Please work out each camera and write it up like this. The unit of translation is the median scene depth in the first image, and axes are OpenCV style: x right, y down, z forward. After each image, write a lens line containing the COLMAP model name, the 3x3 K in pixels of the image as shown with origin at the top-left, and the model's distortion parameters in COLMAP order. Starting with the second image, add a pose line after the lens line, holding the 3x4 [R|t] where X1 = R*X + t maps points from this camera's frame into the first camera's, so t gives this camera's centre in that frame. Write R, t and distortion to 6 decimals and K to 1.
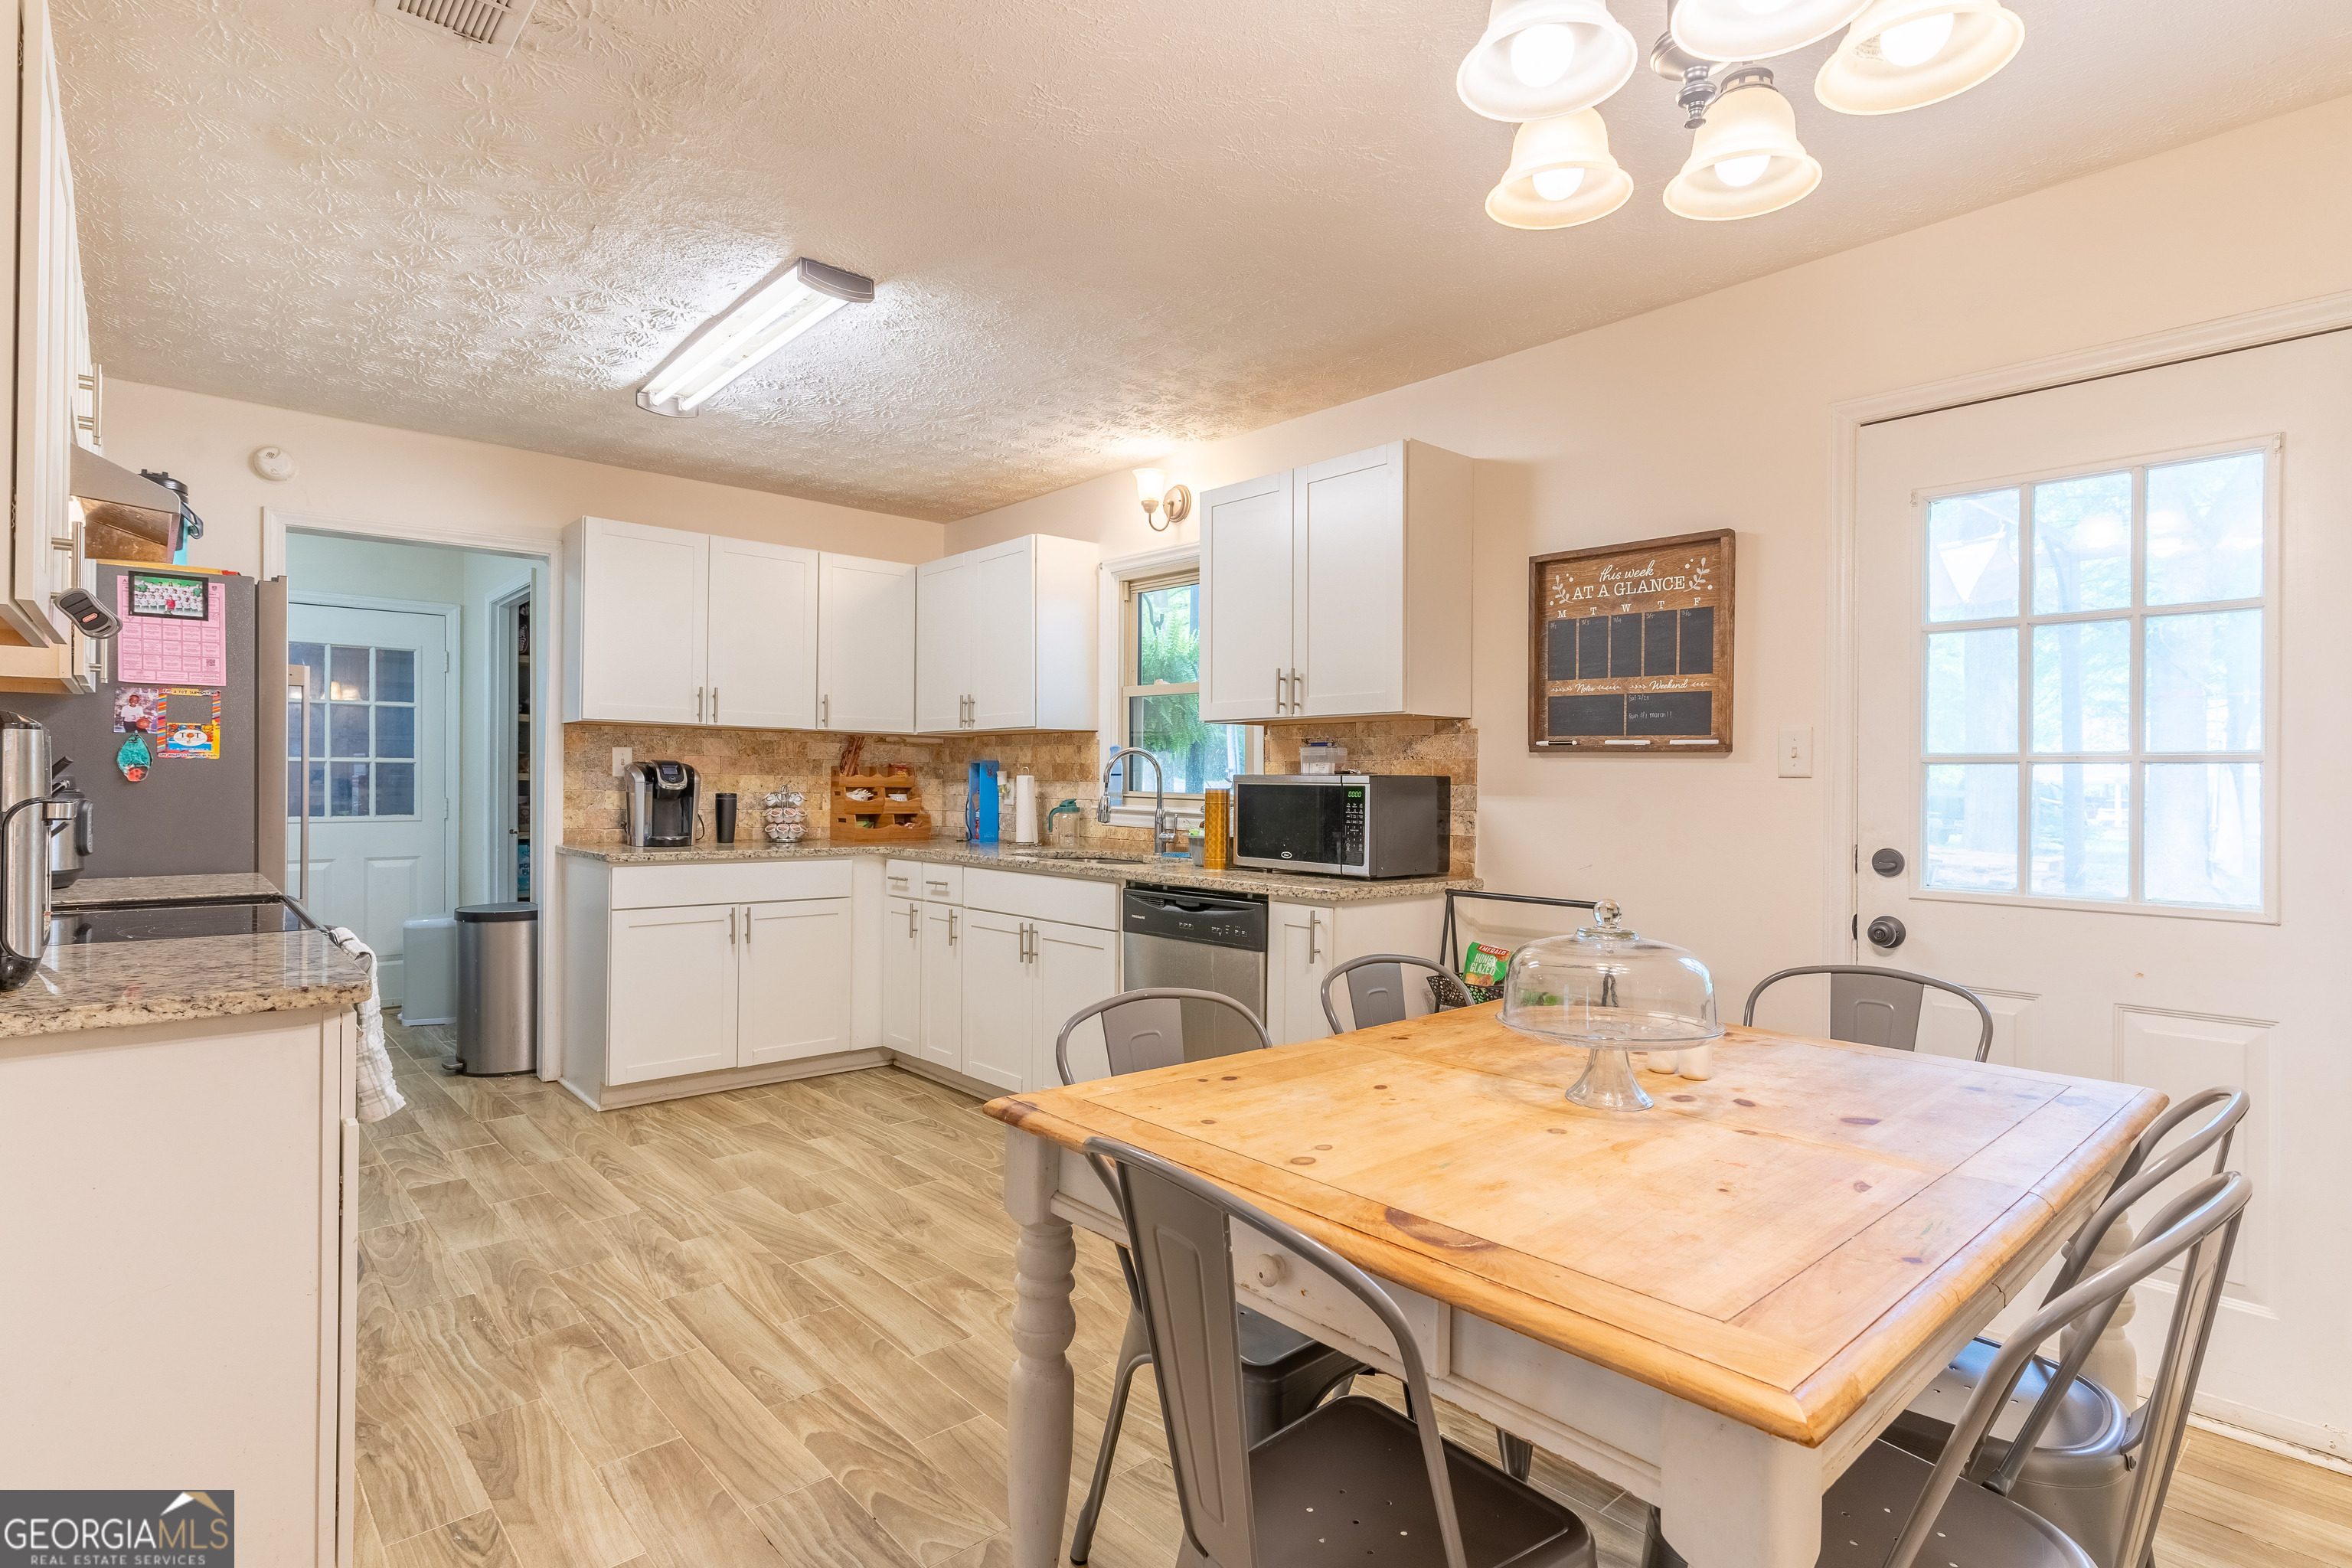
lens RADIAL K [[1174.8, 0, 1183.2], [0, 1174.8, 780.2], [0, 0, 1]] dist [0.001131, -0.001603]
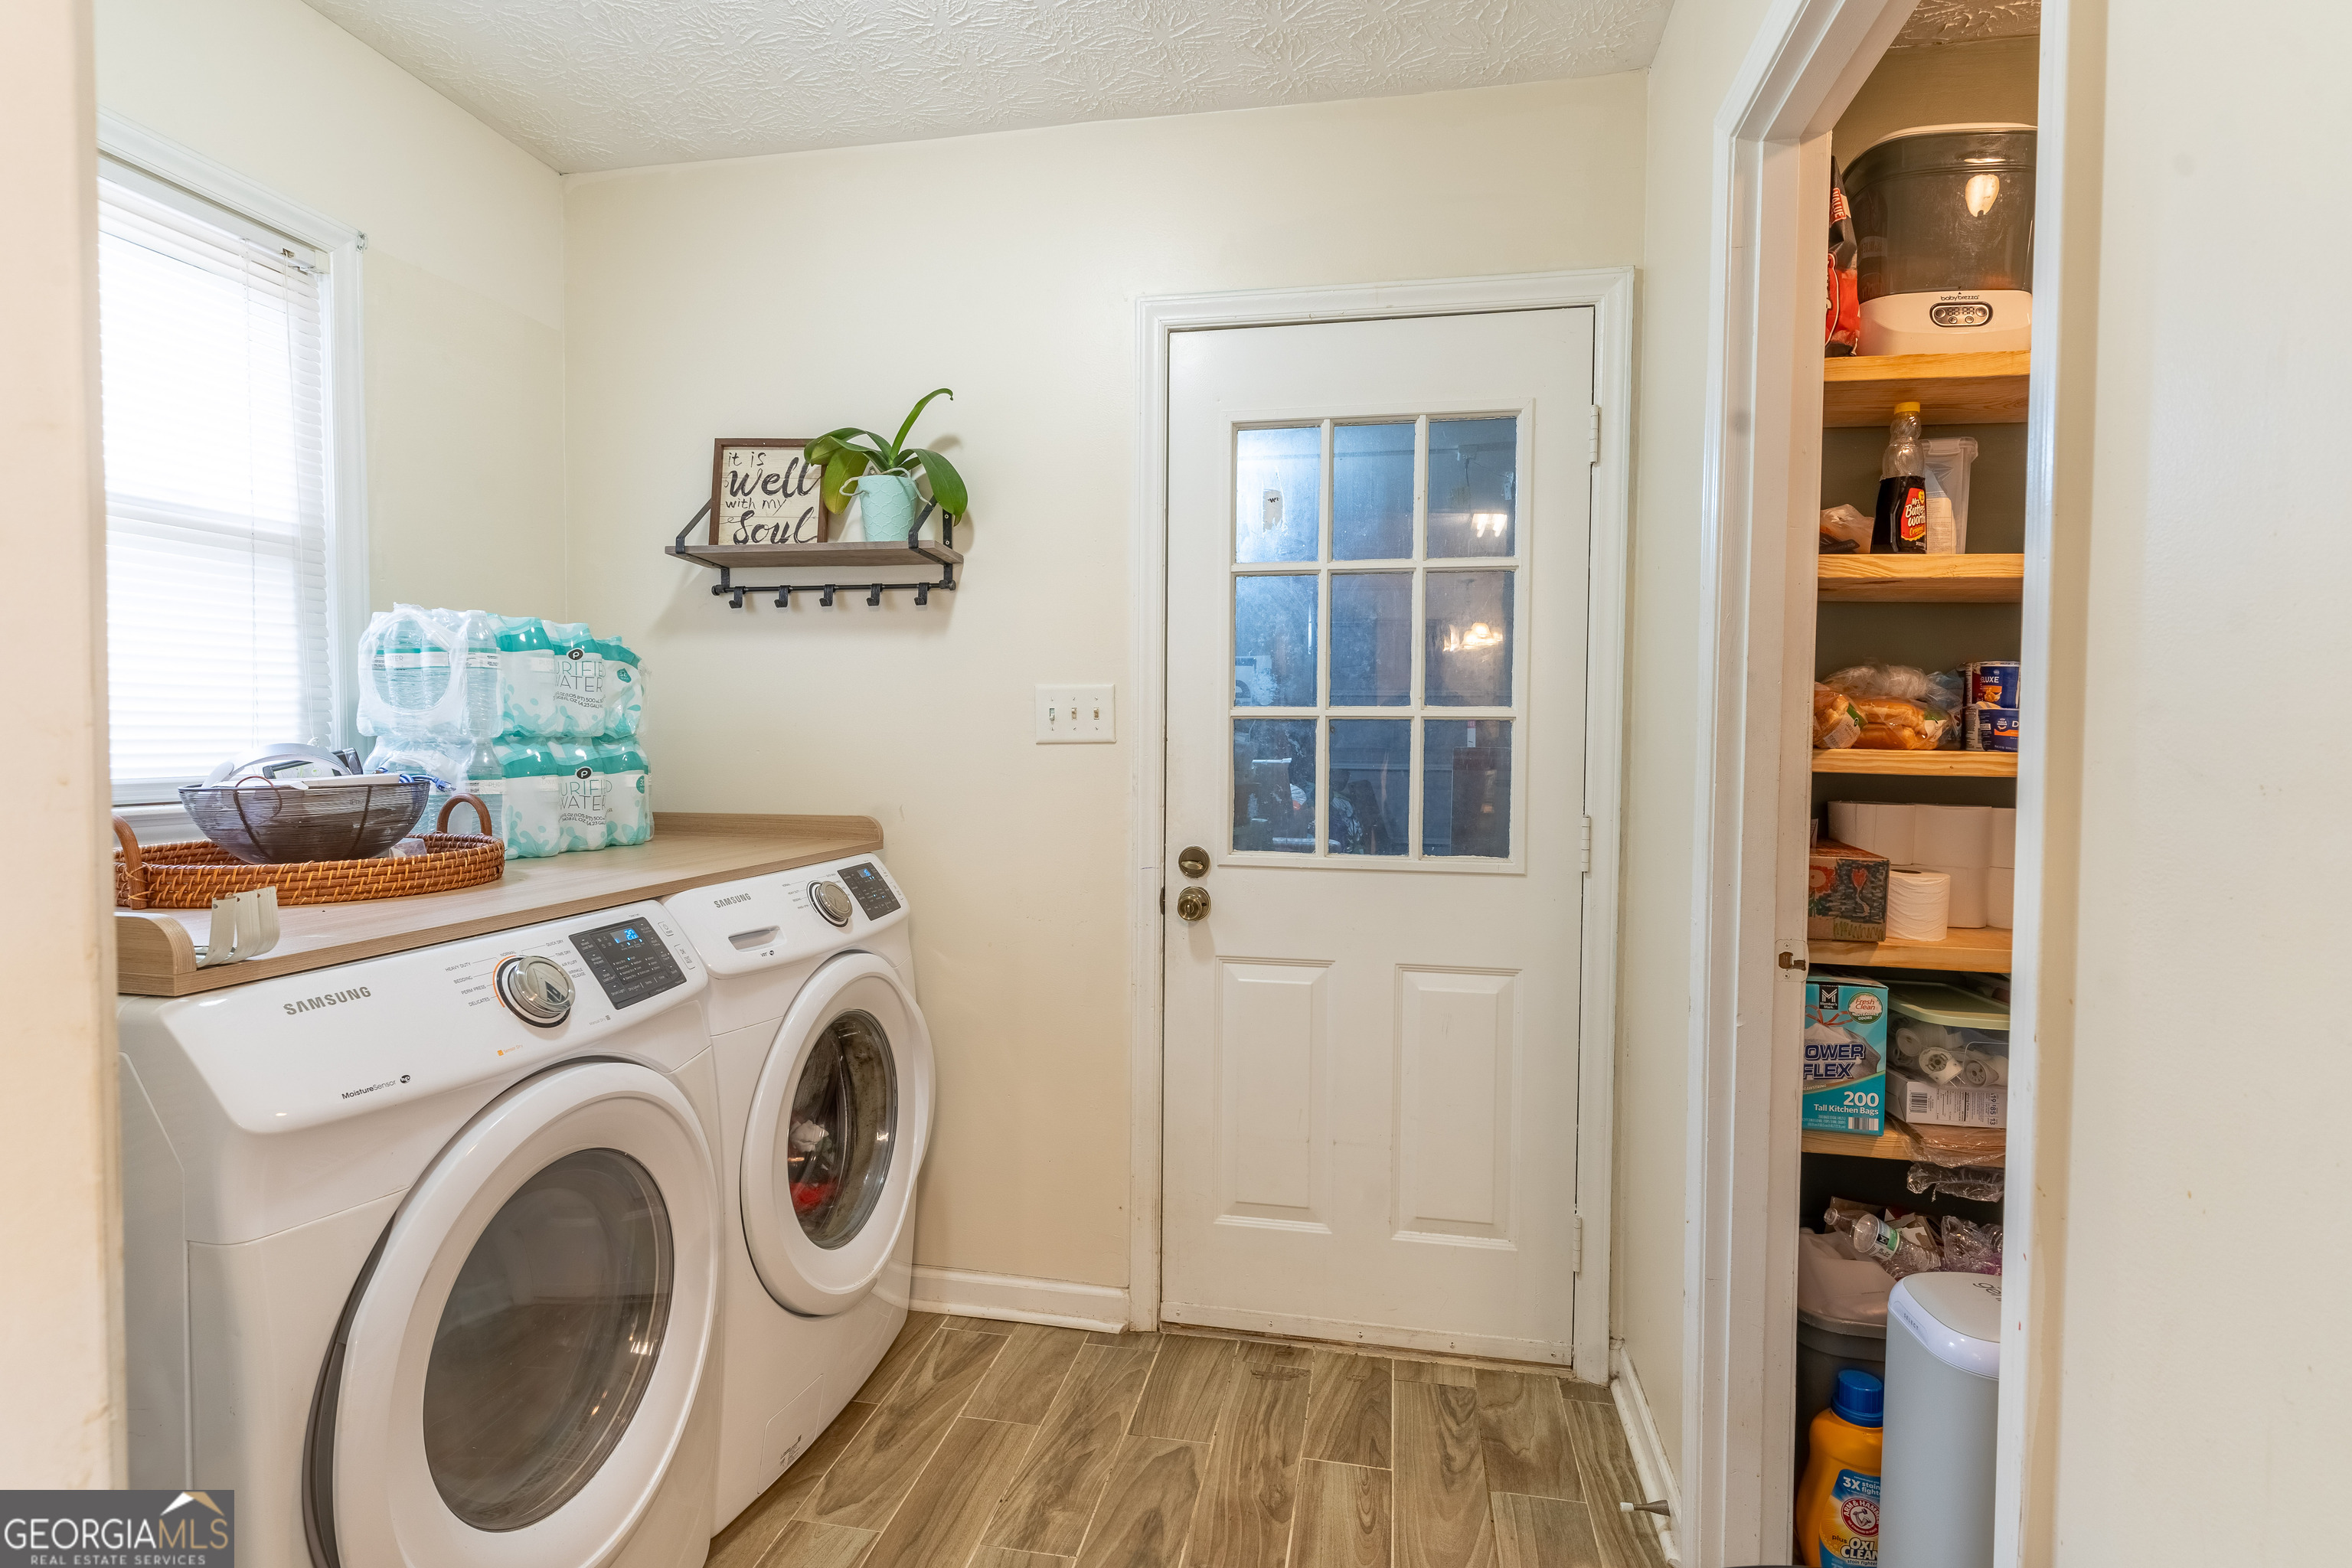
lens RADIAL K [[1174.8, 0, 1177.7], [0, 1174.8, 786.9], [0, 0, 1]] dist [0.001131, -0.001603]
pose [[0.602863, 0.032795, -0.797170, -0.747868], [-0.008536, 0.999363, 0.034658, -0.009457], [0.797799, -0.014090, 0.602759, 1.227820]]
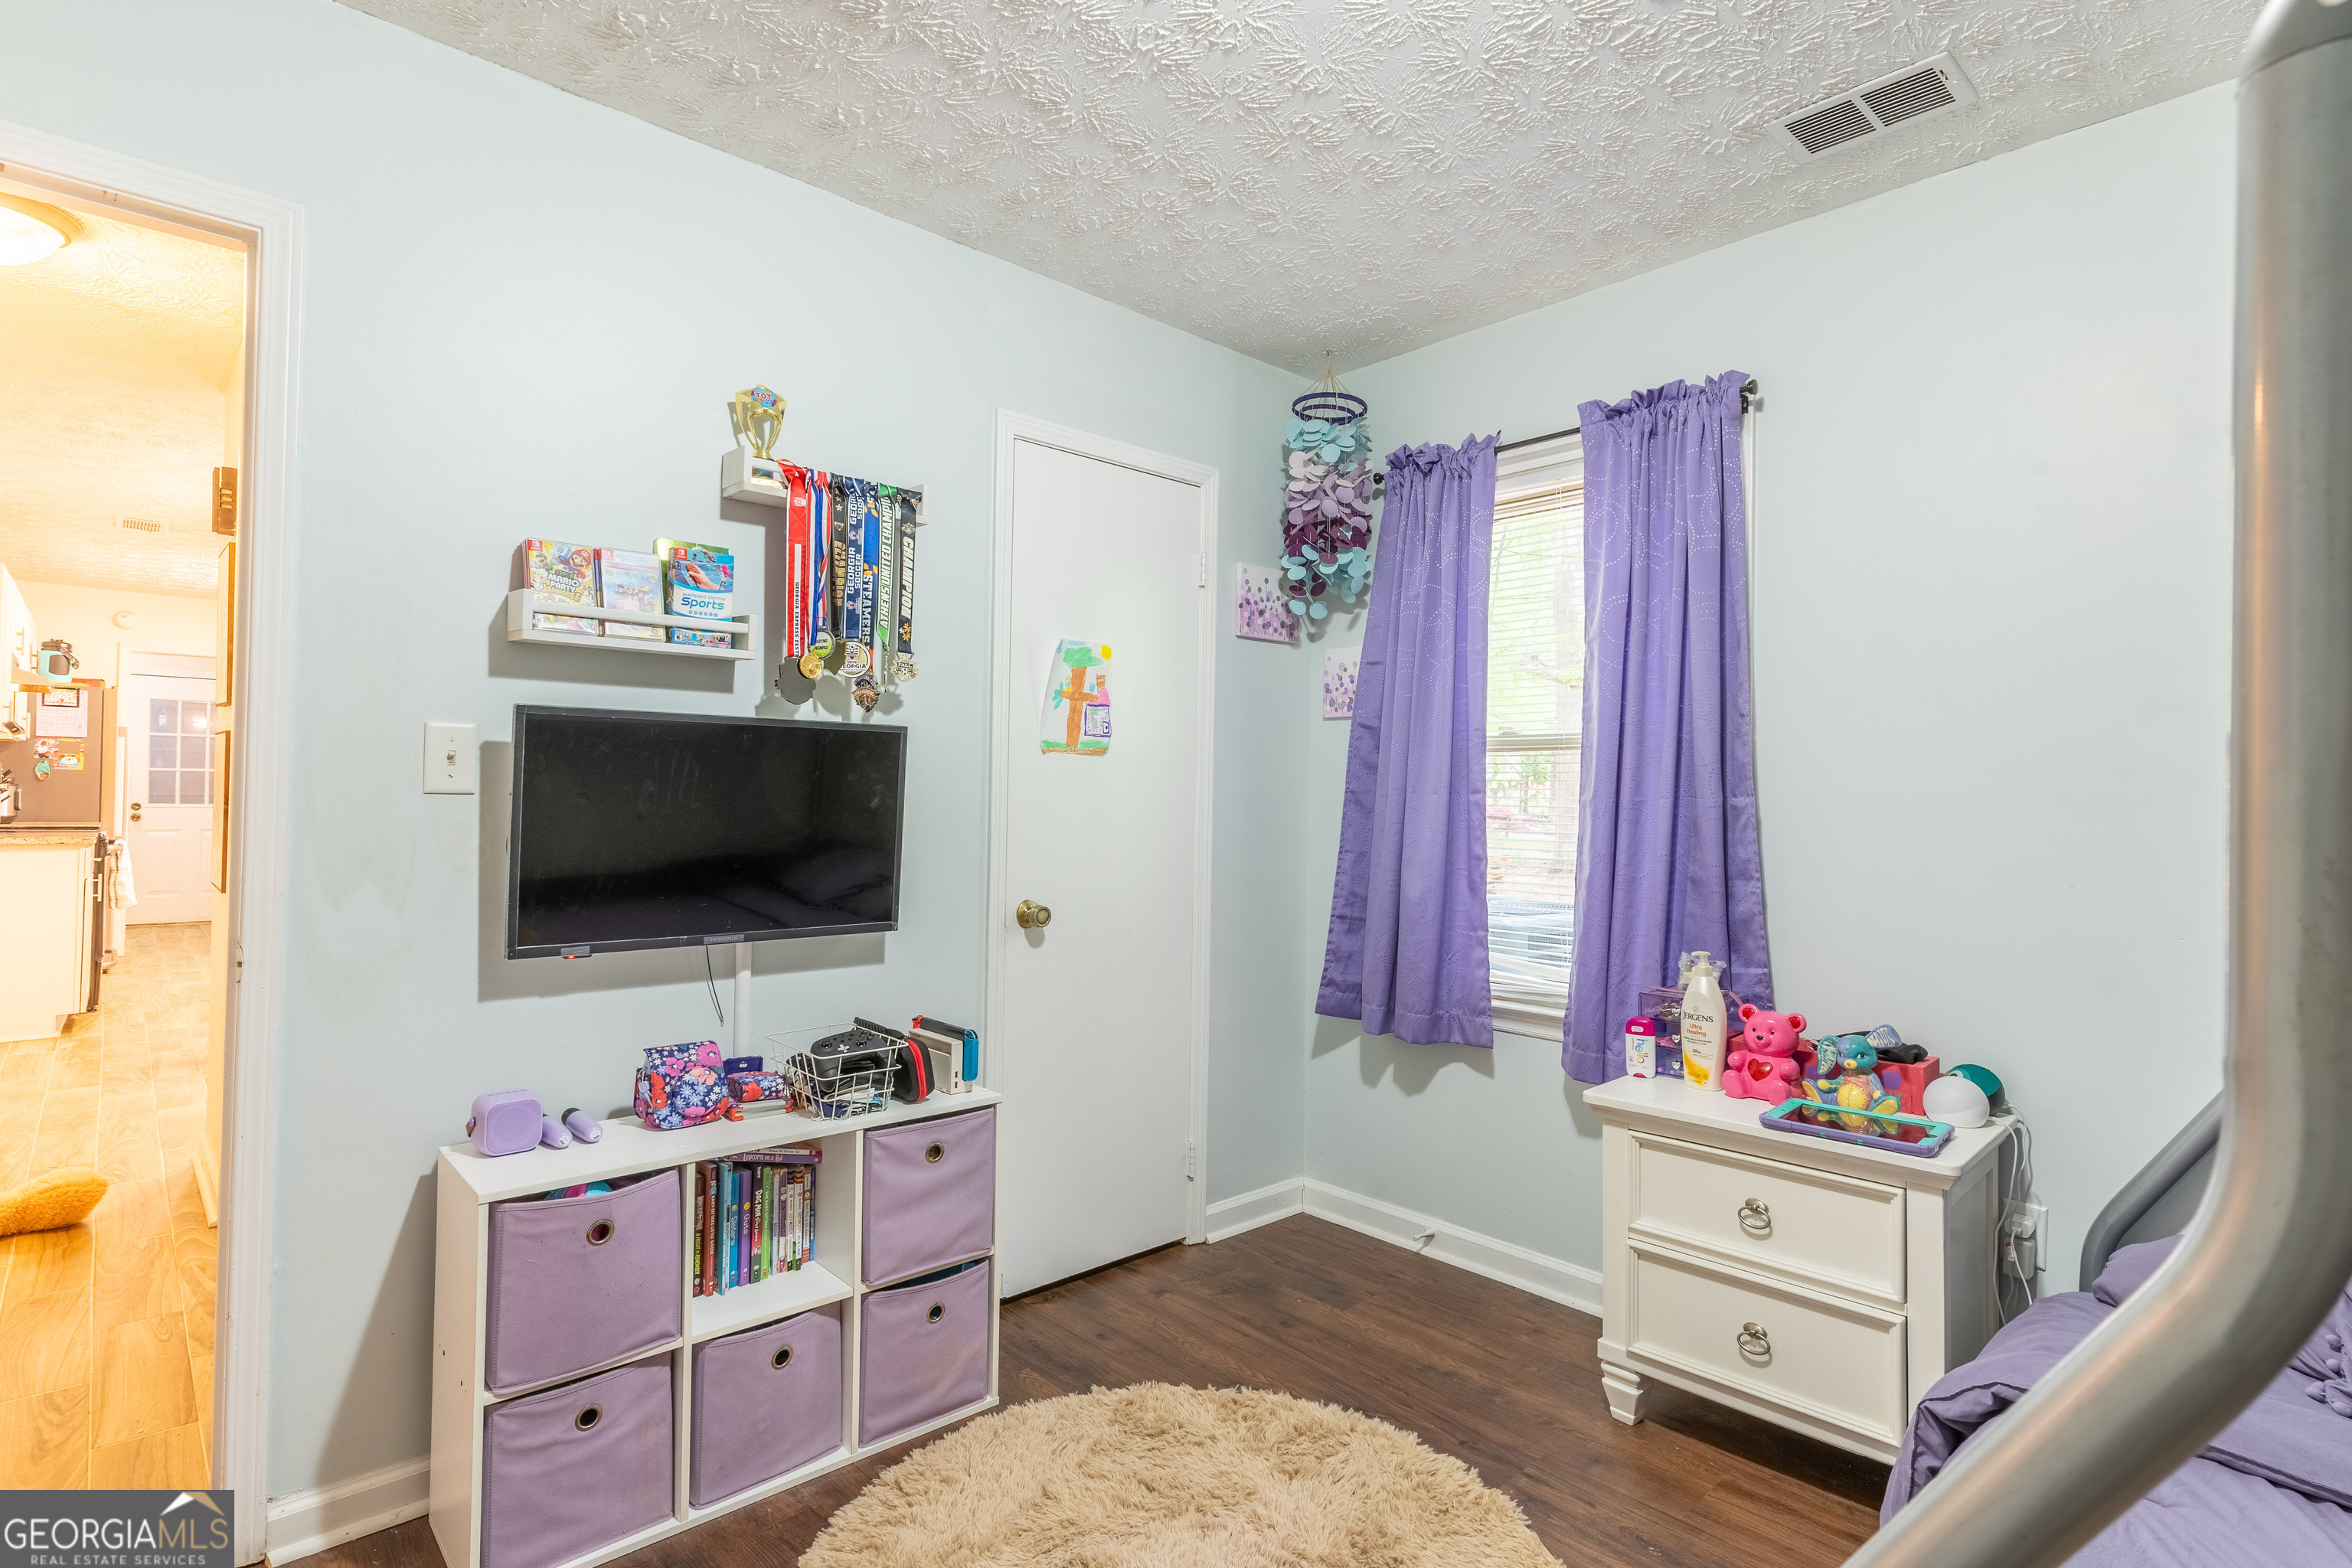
lens RADIAL K [[1174.8, 0, 1176.3], [0, 1174.8, 782.9], [0, 0, 1]] dist [0.001131, -0.001603]
pose [[0.999892, 0.012820, 0.007243, 1.162708], [-0.012732, 0.999846, -0.012087, 0.005797], [-0.007397, 0.011993, 0.999901, -1.165907]]
